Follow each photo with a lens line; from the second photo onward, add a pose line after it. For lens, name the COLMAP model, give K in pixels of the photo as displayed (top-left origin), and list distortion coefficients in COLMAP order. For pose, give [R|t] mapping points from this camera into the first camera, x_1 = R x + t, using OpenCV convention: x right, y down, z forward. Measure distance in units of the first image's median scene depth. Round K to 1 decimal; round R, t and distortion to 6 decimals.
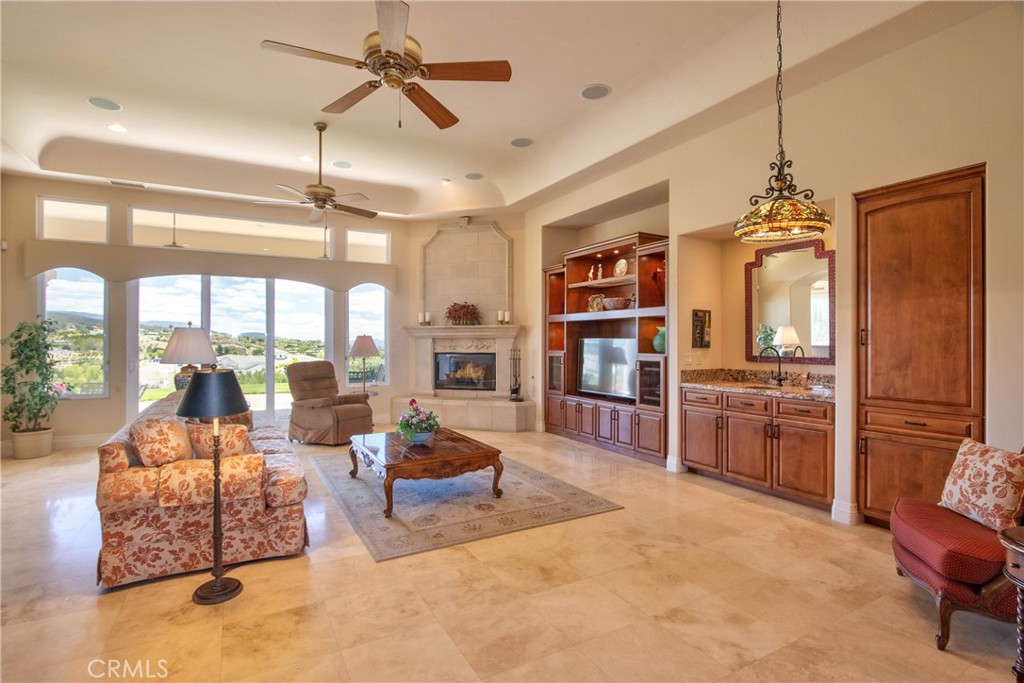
lens RADIAL K [[489.7, 0, 492.6], [0, 489.7, 337.3], [0, 0, 1]] dist [-0.018575, 0.000062]
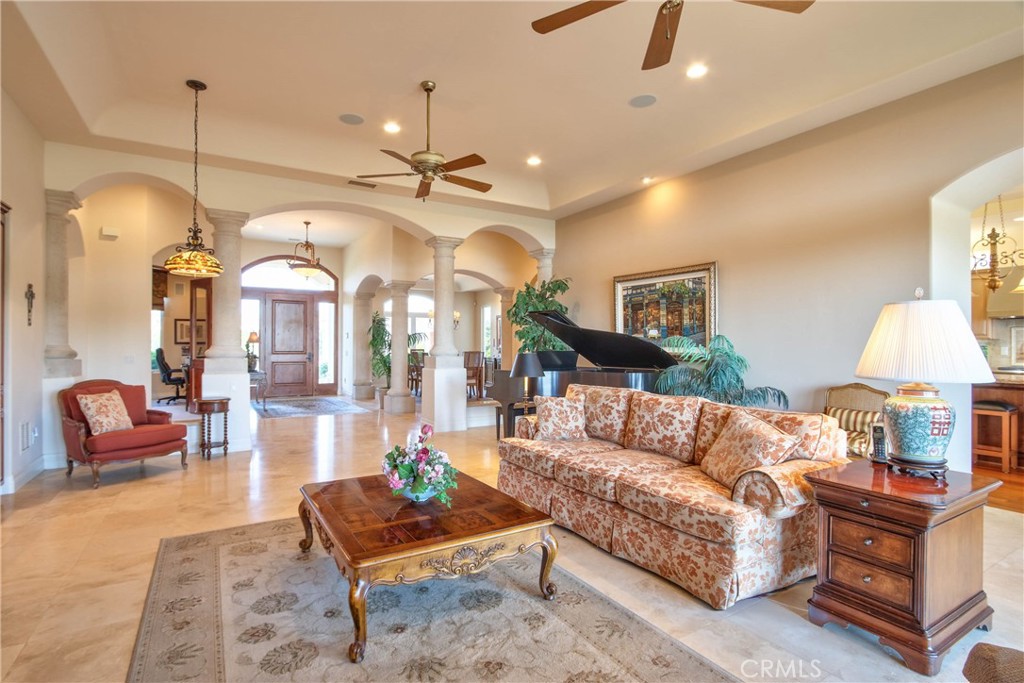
lens RADIAL K [[484.9, 0, 509.9], [0, 484.9, 345.6], [0, 0, 1]] dist [-0.017557, 0.000060]
pose [[-0.997427, 0.001379, -0.071672, -0.215612], [0.001471, 0.999998, -0.001229, 0.022880], [0.071670, -0.001331, -0.997427, 1.557666]]
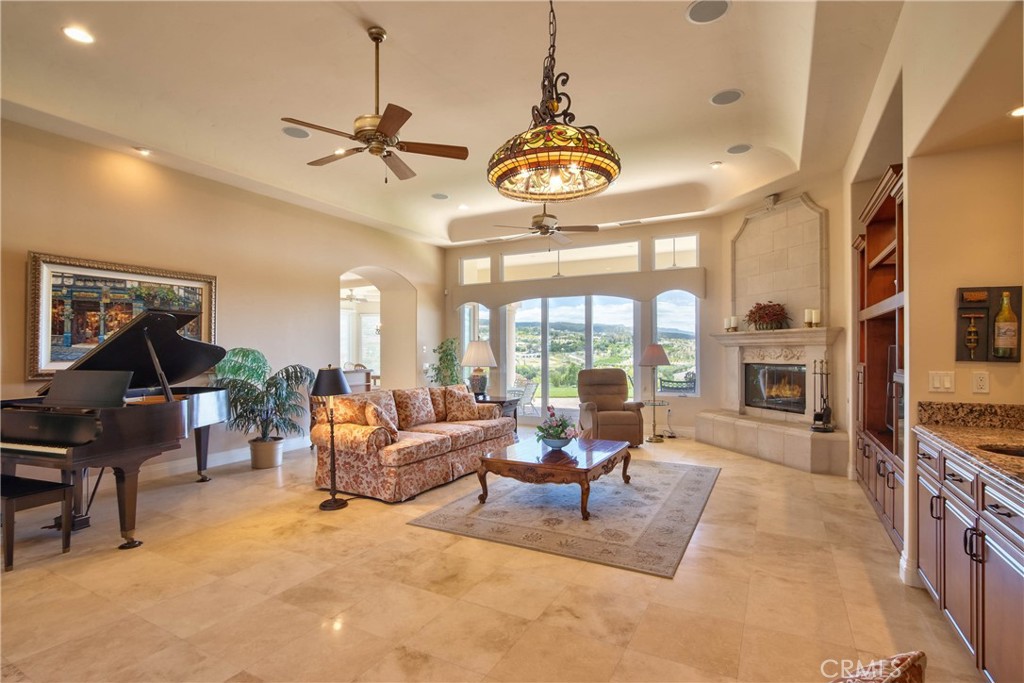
lens RADIAL K [[484.9, 0, 509.9], [0, 484.9, 345.6], [0, 0, 1]] dist [-0.017557, 0.000060]
pose [[0.551675, -0.009853, -0.834001, 0.625285], [0.008895, 0.999943, -0.005930, 0.003674], [0.834012, -0.004147, 0.551731, 0.341491]]
